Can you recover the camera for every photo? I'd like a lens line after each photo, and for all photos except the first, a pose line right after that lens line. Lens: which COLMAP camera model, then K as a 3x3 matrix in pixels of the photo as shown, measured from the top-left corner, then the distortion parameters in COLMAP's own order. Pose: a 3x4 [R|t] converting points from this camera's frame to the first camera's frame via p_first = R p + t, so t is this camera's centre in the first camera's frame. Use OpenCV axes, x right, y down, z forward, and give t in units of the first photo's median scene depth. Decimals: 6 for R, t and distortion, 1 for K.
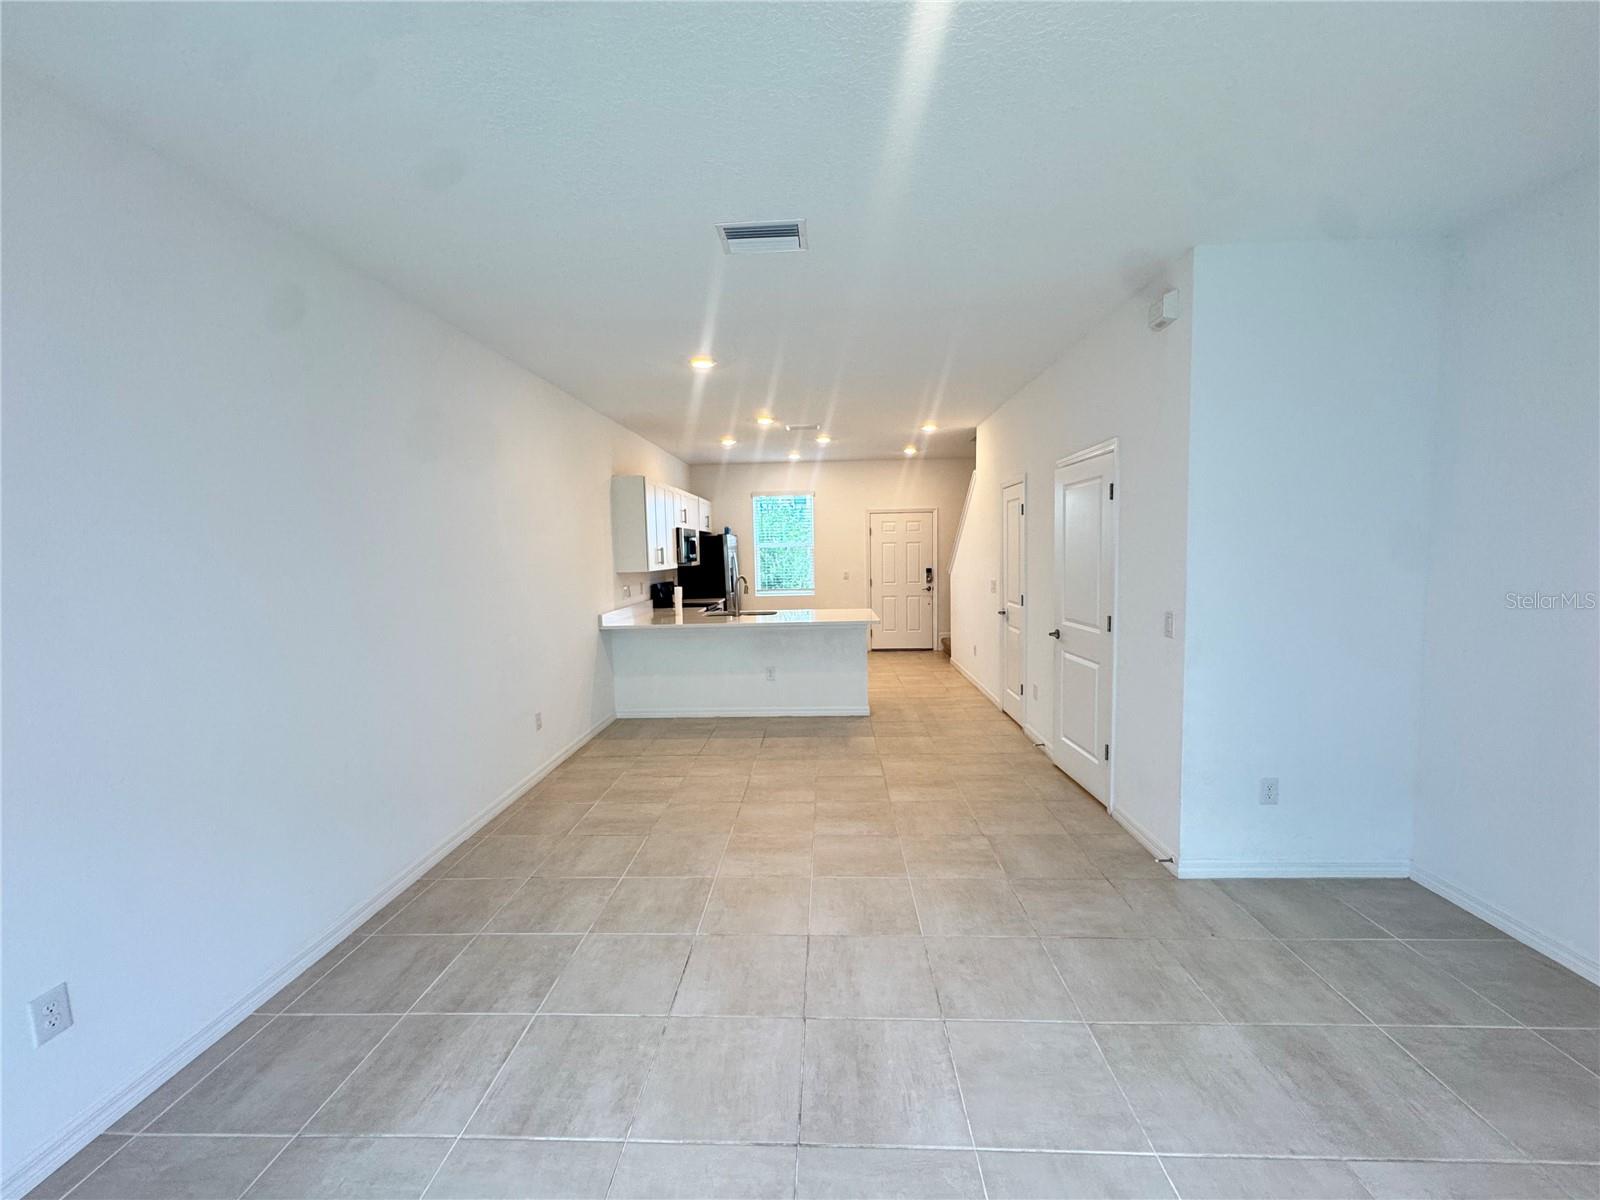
lens RADIAL K [[641.8, 0, 792.9], [0, 641.8, 602.2], [0, 0, 1]] dist [-0.000452, -0.001075]
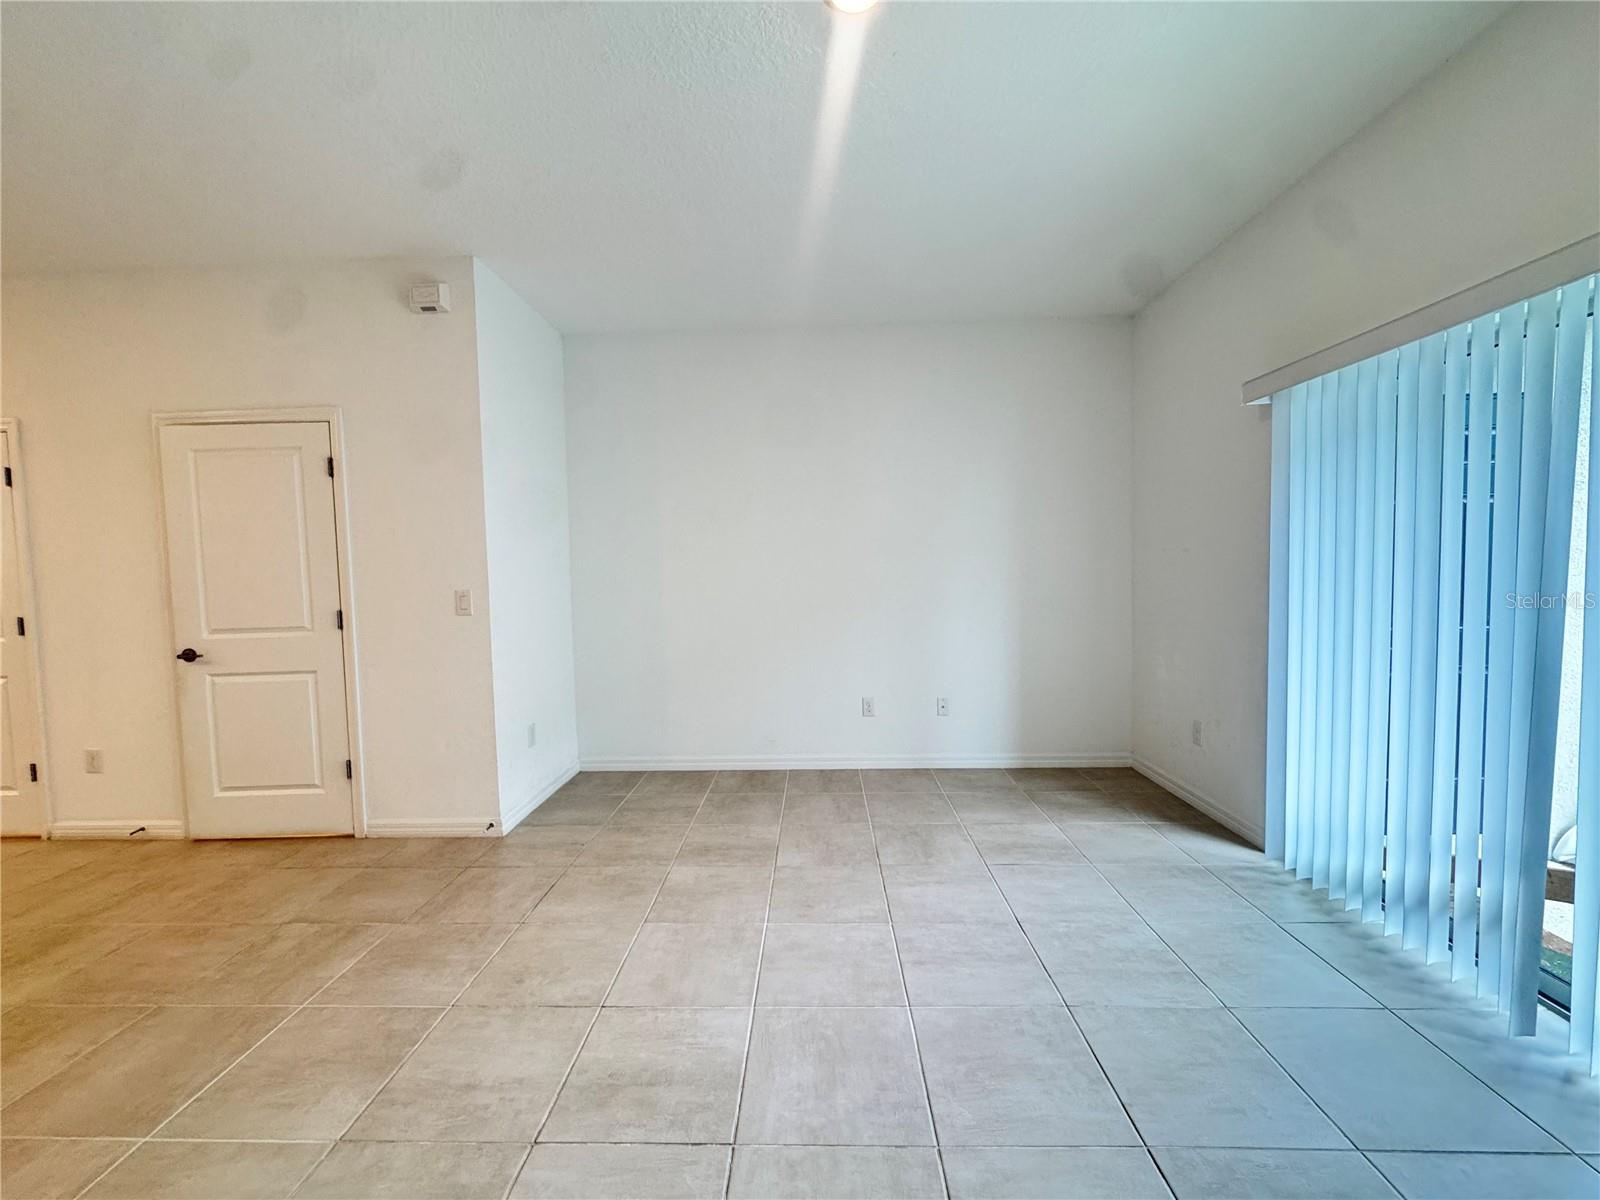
lens RADIAL K [[641.8, 0, 802.3], [0, 641.8, 602.6], [0, 0, 1]] dist [-0.000452, -0.001075]
pose [[-0.022186, -0.029145, 0.999329, -0.547583], [0.106481, 0.993820, 0.031348, 0.071059], [-0.994067, 0.107105, -0.018946, 0.558818]]
